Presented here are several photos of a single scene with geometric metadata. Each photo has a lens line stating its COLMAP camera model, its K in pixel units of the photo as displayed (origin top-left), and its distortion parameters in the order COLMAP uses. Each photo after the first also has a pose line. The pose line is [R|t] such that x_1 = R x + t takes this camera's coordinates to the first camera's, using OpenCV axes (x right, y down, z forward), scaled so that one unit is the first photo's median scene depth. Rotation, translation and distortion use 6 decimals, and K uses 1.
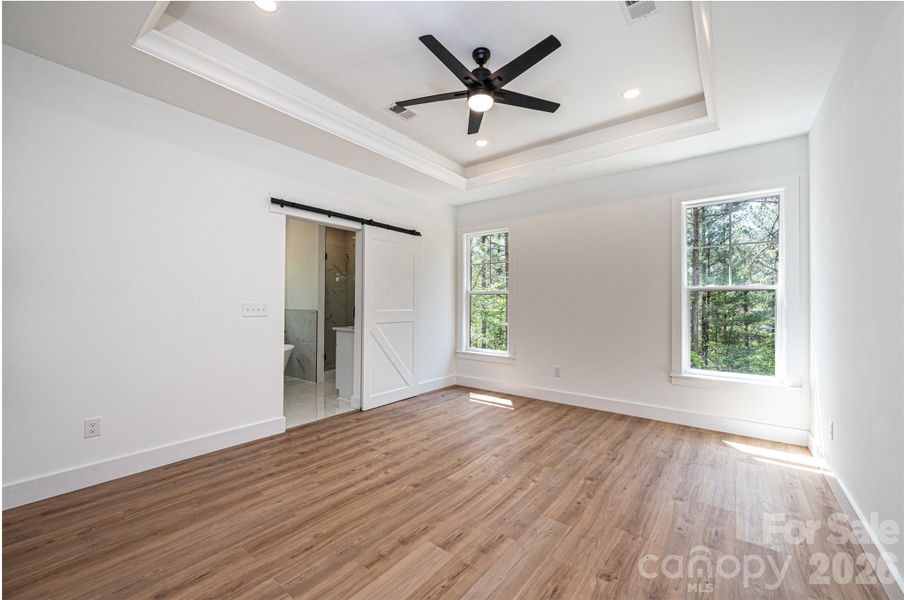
lens RADIAL K [[359.1, 0, 453.0], [0, 359.1, 301.4], [0, 0, 1]] dist [0.000363, -0.000139]
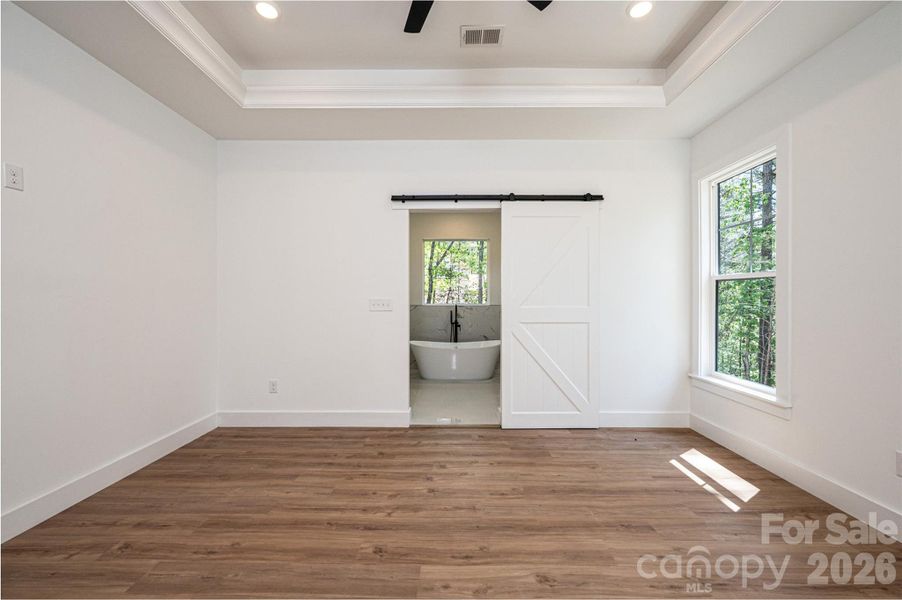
lens RADIAL K [[358.3, 0, 452.0], [0, 358.3, 301.4], [0, 0, 1]] dist [0.000363, -0.000139]
pose [[0.611839, -0.002386, -0.790979, 0.487210], [0.011274, 0.999920, 0.005704, 0.010854], [0.790902, -0.012407, 0.611817, 0.602801]]
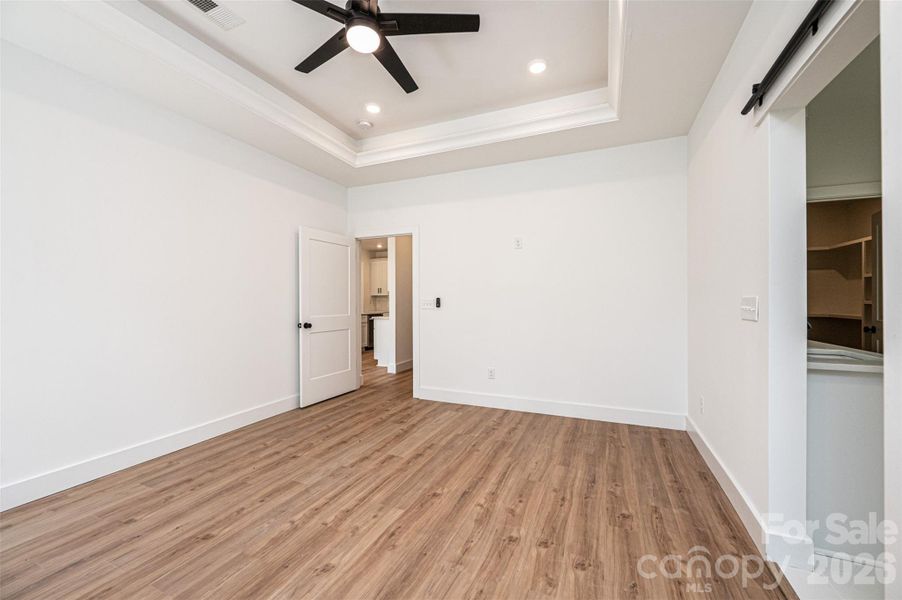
lens RADIAL K [[358.3, 0, 452.0], [0, 358.3, 301.4], [0, 0, 1]] dist [0.000363, -0.000139]
pose [[-0.966966, -0.003569, -0.254881, 0.080930], [-0.001154, 0.999953, -0.009623, 0.020168], [0.254904, -0.009011, -0.966924, 1.680376]]
